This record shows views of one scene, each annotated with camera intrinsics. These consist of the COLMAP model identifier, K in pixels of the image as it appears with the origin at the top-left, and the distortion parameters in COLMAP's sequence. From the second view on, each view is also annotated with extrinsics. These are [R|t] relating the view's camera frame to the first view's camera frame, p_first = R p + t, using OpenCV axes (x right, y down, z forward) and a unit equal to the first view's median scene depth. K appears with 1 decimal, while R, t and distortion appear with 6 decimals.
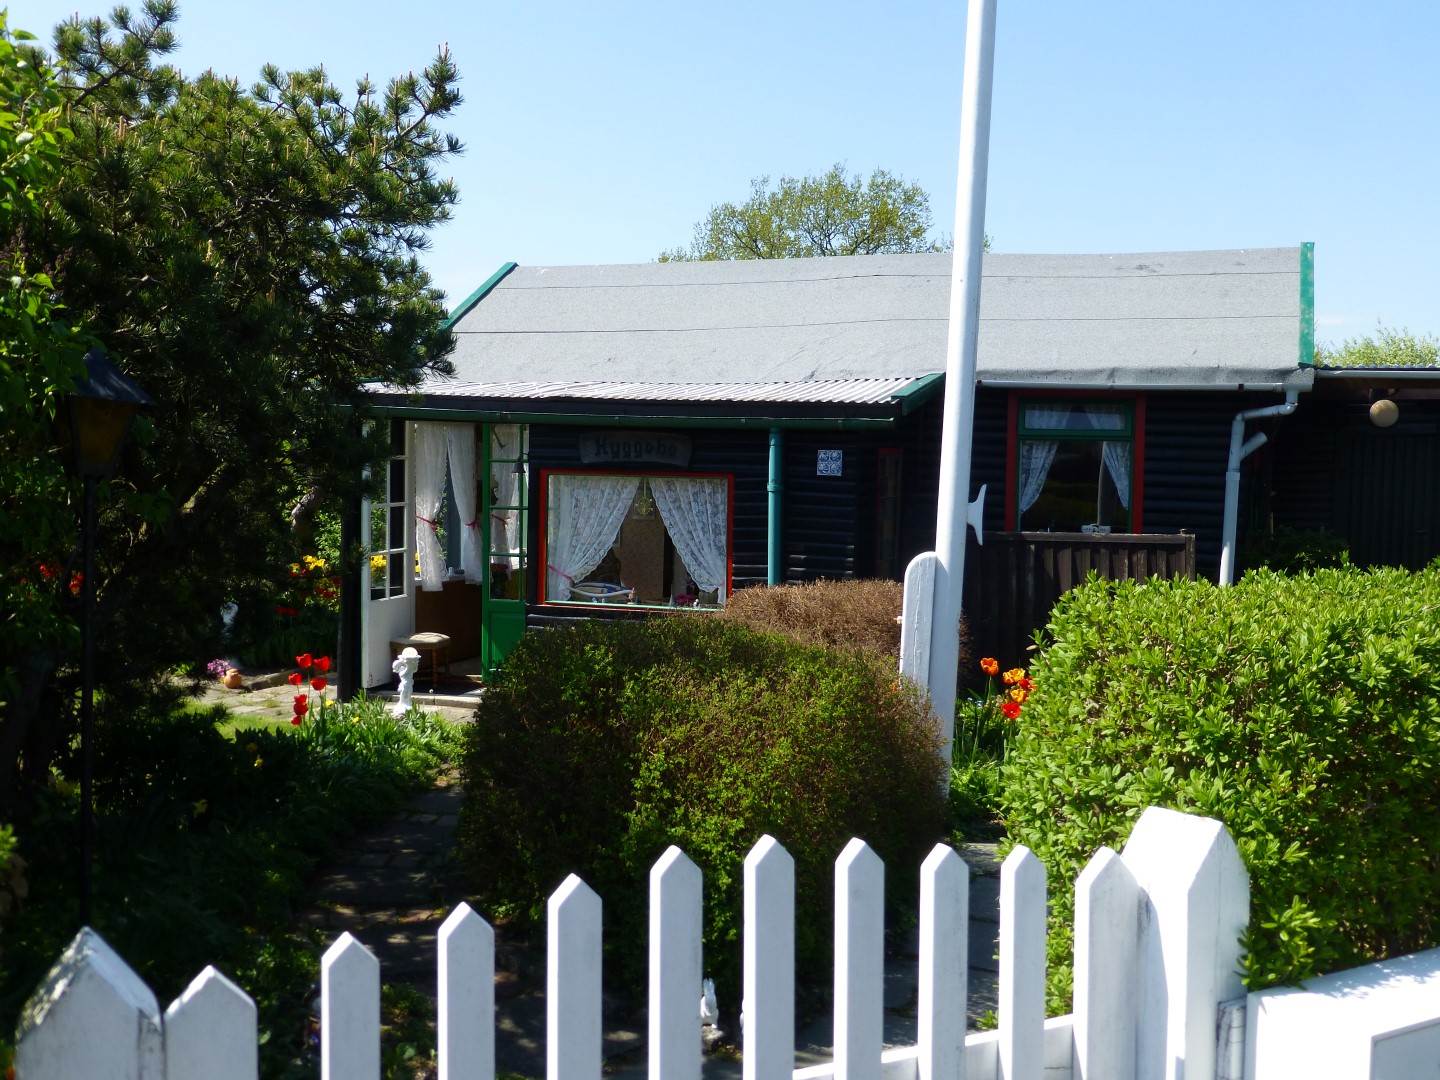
lens RADIAL K [[1641.6, 0, 719.7], [0, 1641.6, 541.0], [0, 0, 1]] dist [0.008367, 0.000000]
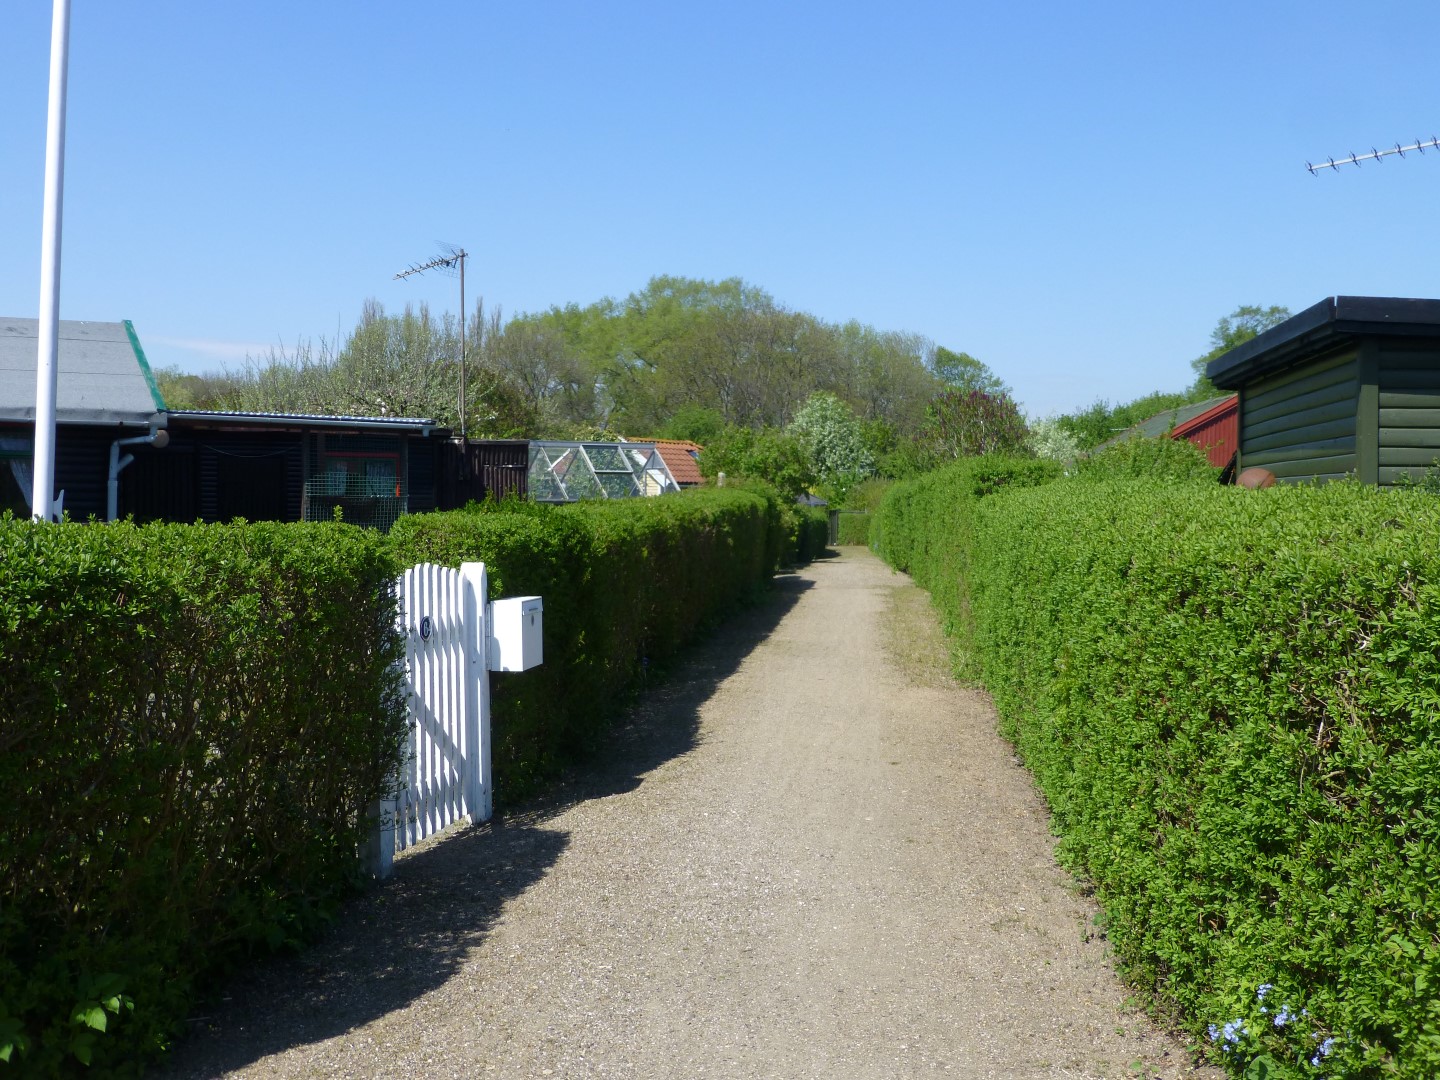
lens RADIAL K [[1641.6, 0, 720.2], [0, 1641.6, 539.2], [0, 0, 1]] dist [0.008367, 0.000000]
pose [[0.674249, -0.027894, 0.737977, -0.413642], [0.030225, 0.999491, 0.010164, 0.012540], [-0.737885, 0.015453, 0.674750, -0.403326]]
